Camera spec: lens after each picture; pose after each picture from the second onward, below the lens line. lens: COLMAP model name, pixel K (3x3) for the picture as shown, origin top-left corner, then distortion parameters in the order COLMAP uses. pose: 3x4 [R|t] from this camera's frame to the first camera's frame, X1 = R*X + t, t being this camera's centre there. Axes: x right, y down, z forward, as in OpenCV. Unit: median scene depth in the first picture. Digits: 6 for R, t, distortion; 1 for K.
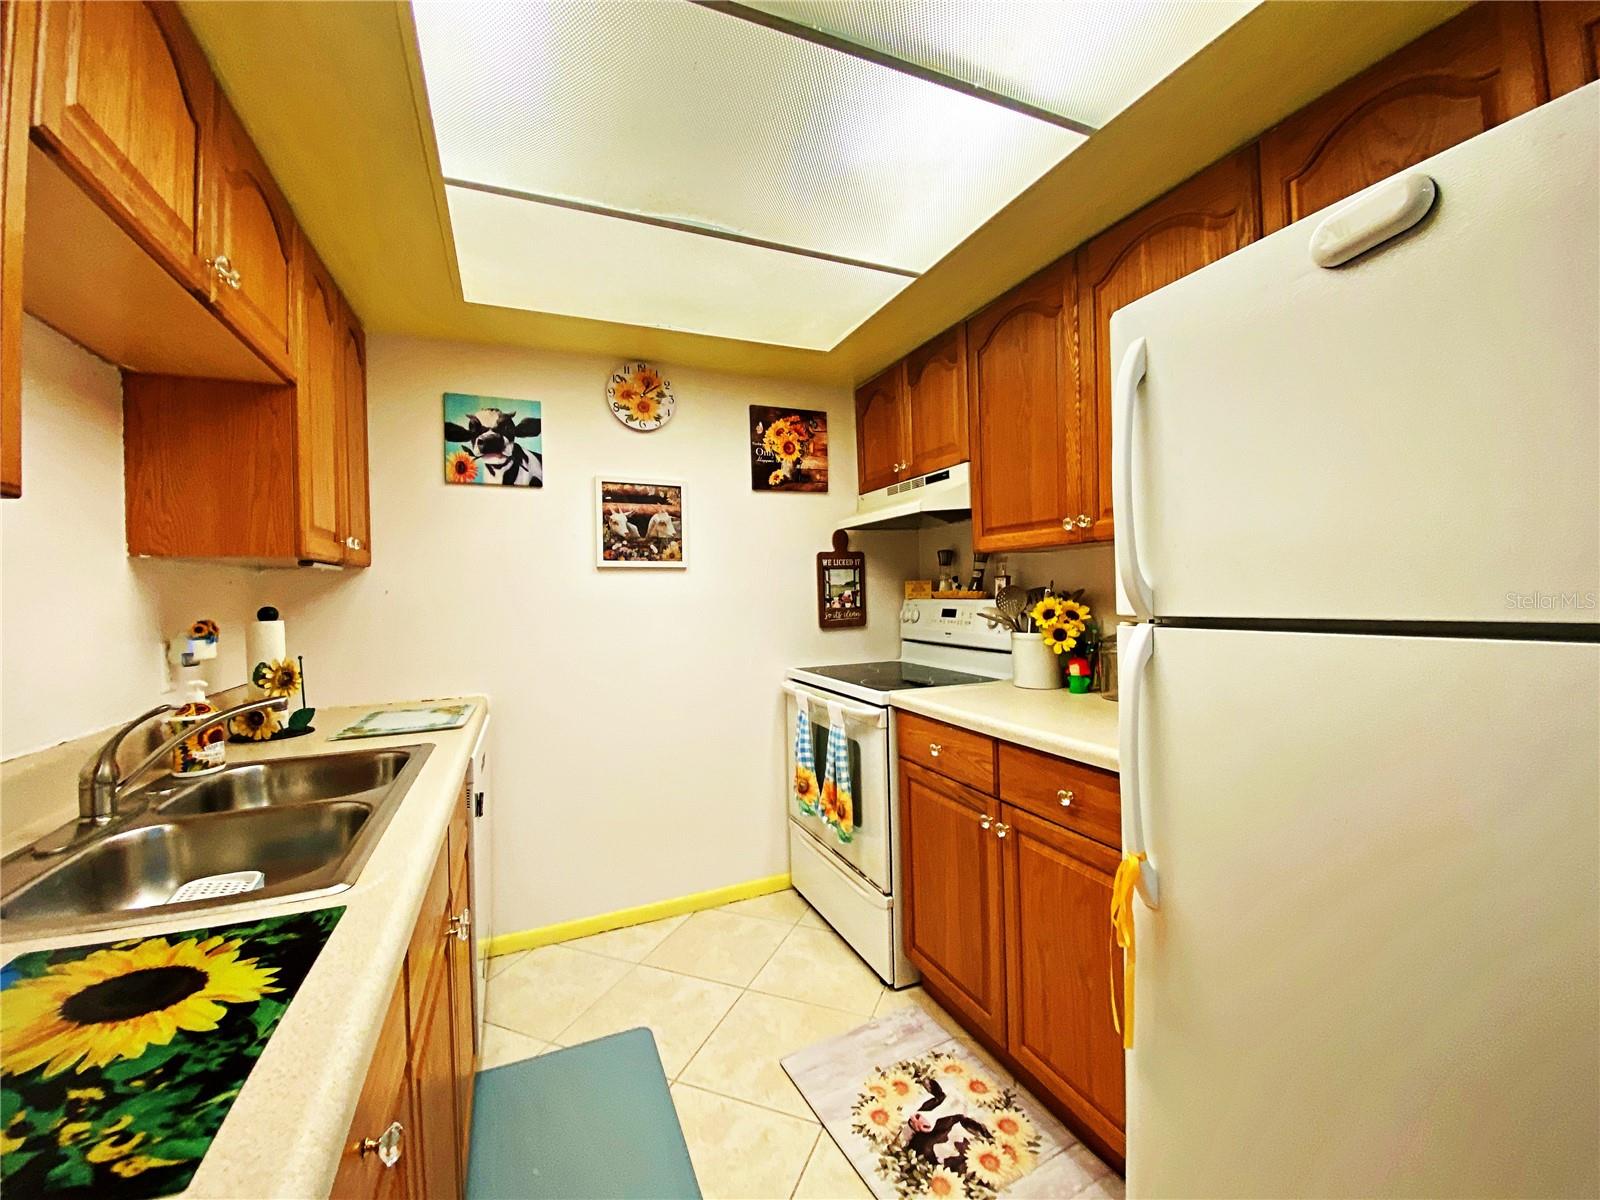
lens RADIAL K [[643.4, 0, 807.2], [0, 643.4, 593.0], [0, 0, 1]] dist [0.018610, -0.017577]
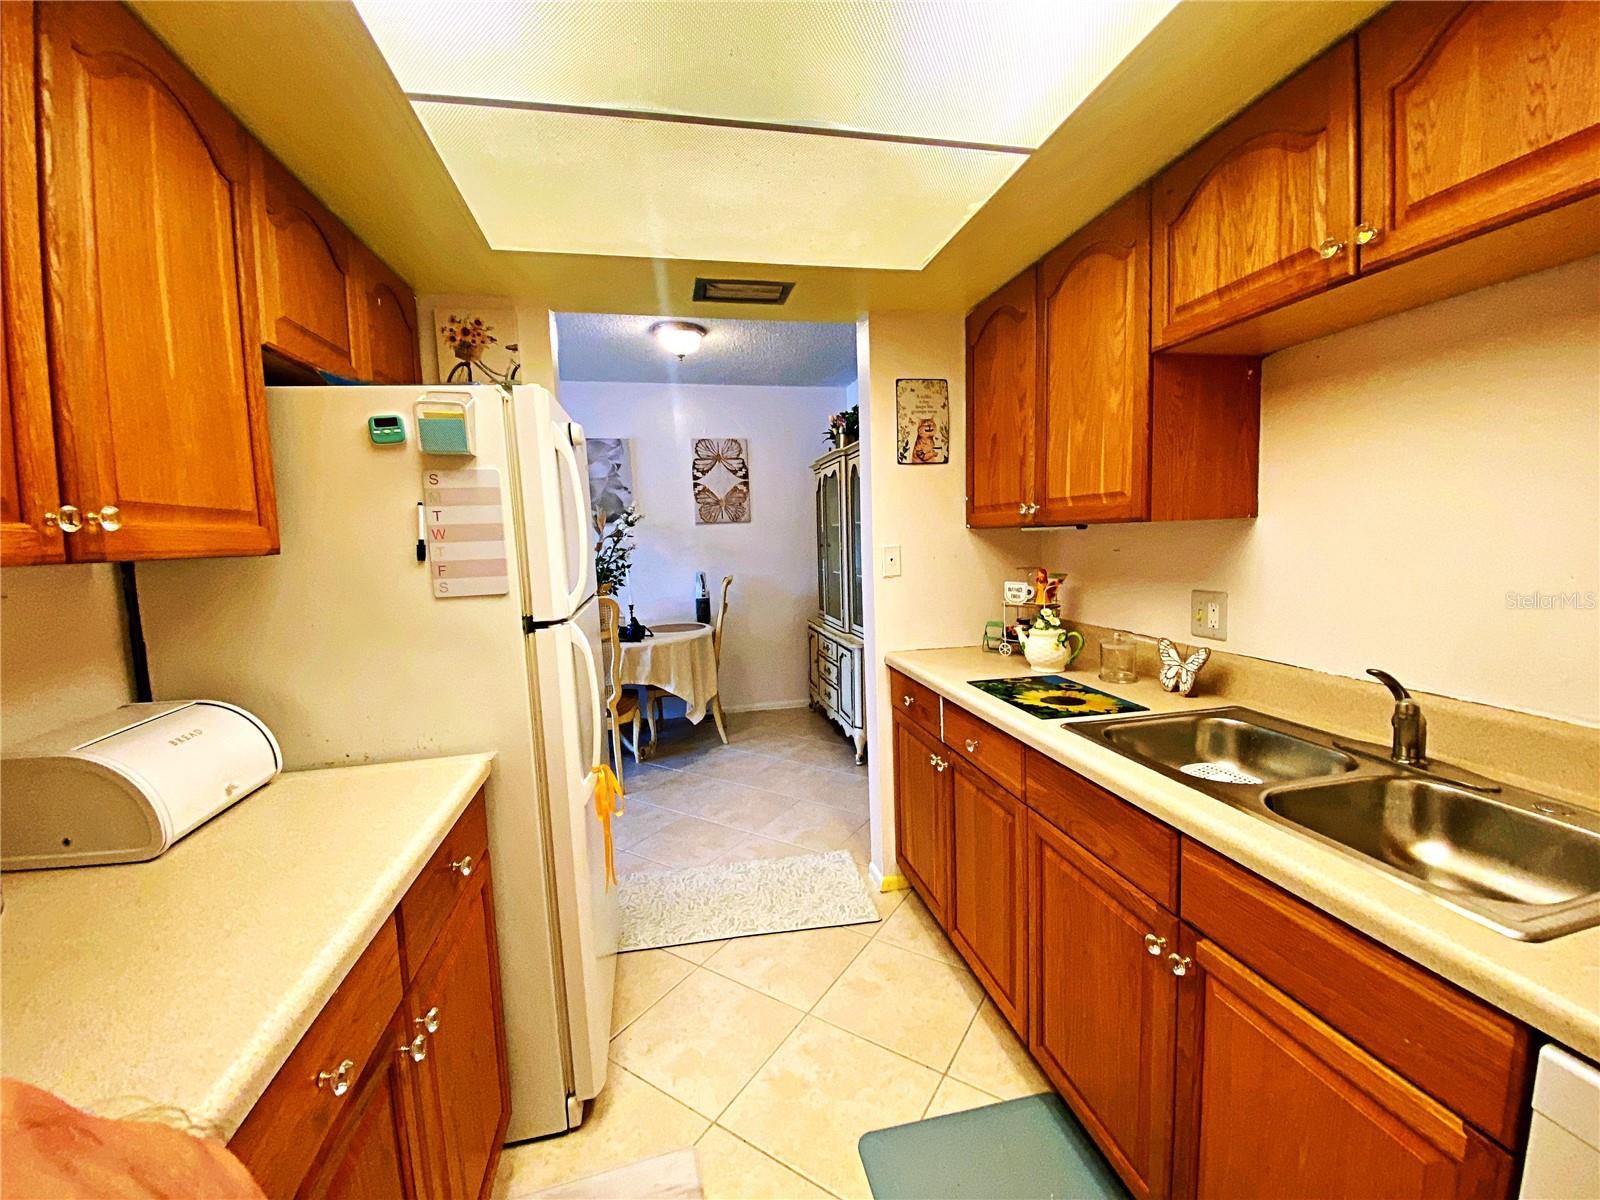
lens RADIAL K [[643.4, 0, 804.0], [0, 643.4, 594.1], [0, 0, 1]] dist [0.018610, -0.017577]
pose [[-0.977763, 0.034023, 0.206937, -0.135762], [0.054371, 0.994138, 0.093452, -0.049332], [-0.202544, 0.102625, -0.973881, 1.041203]]
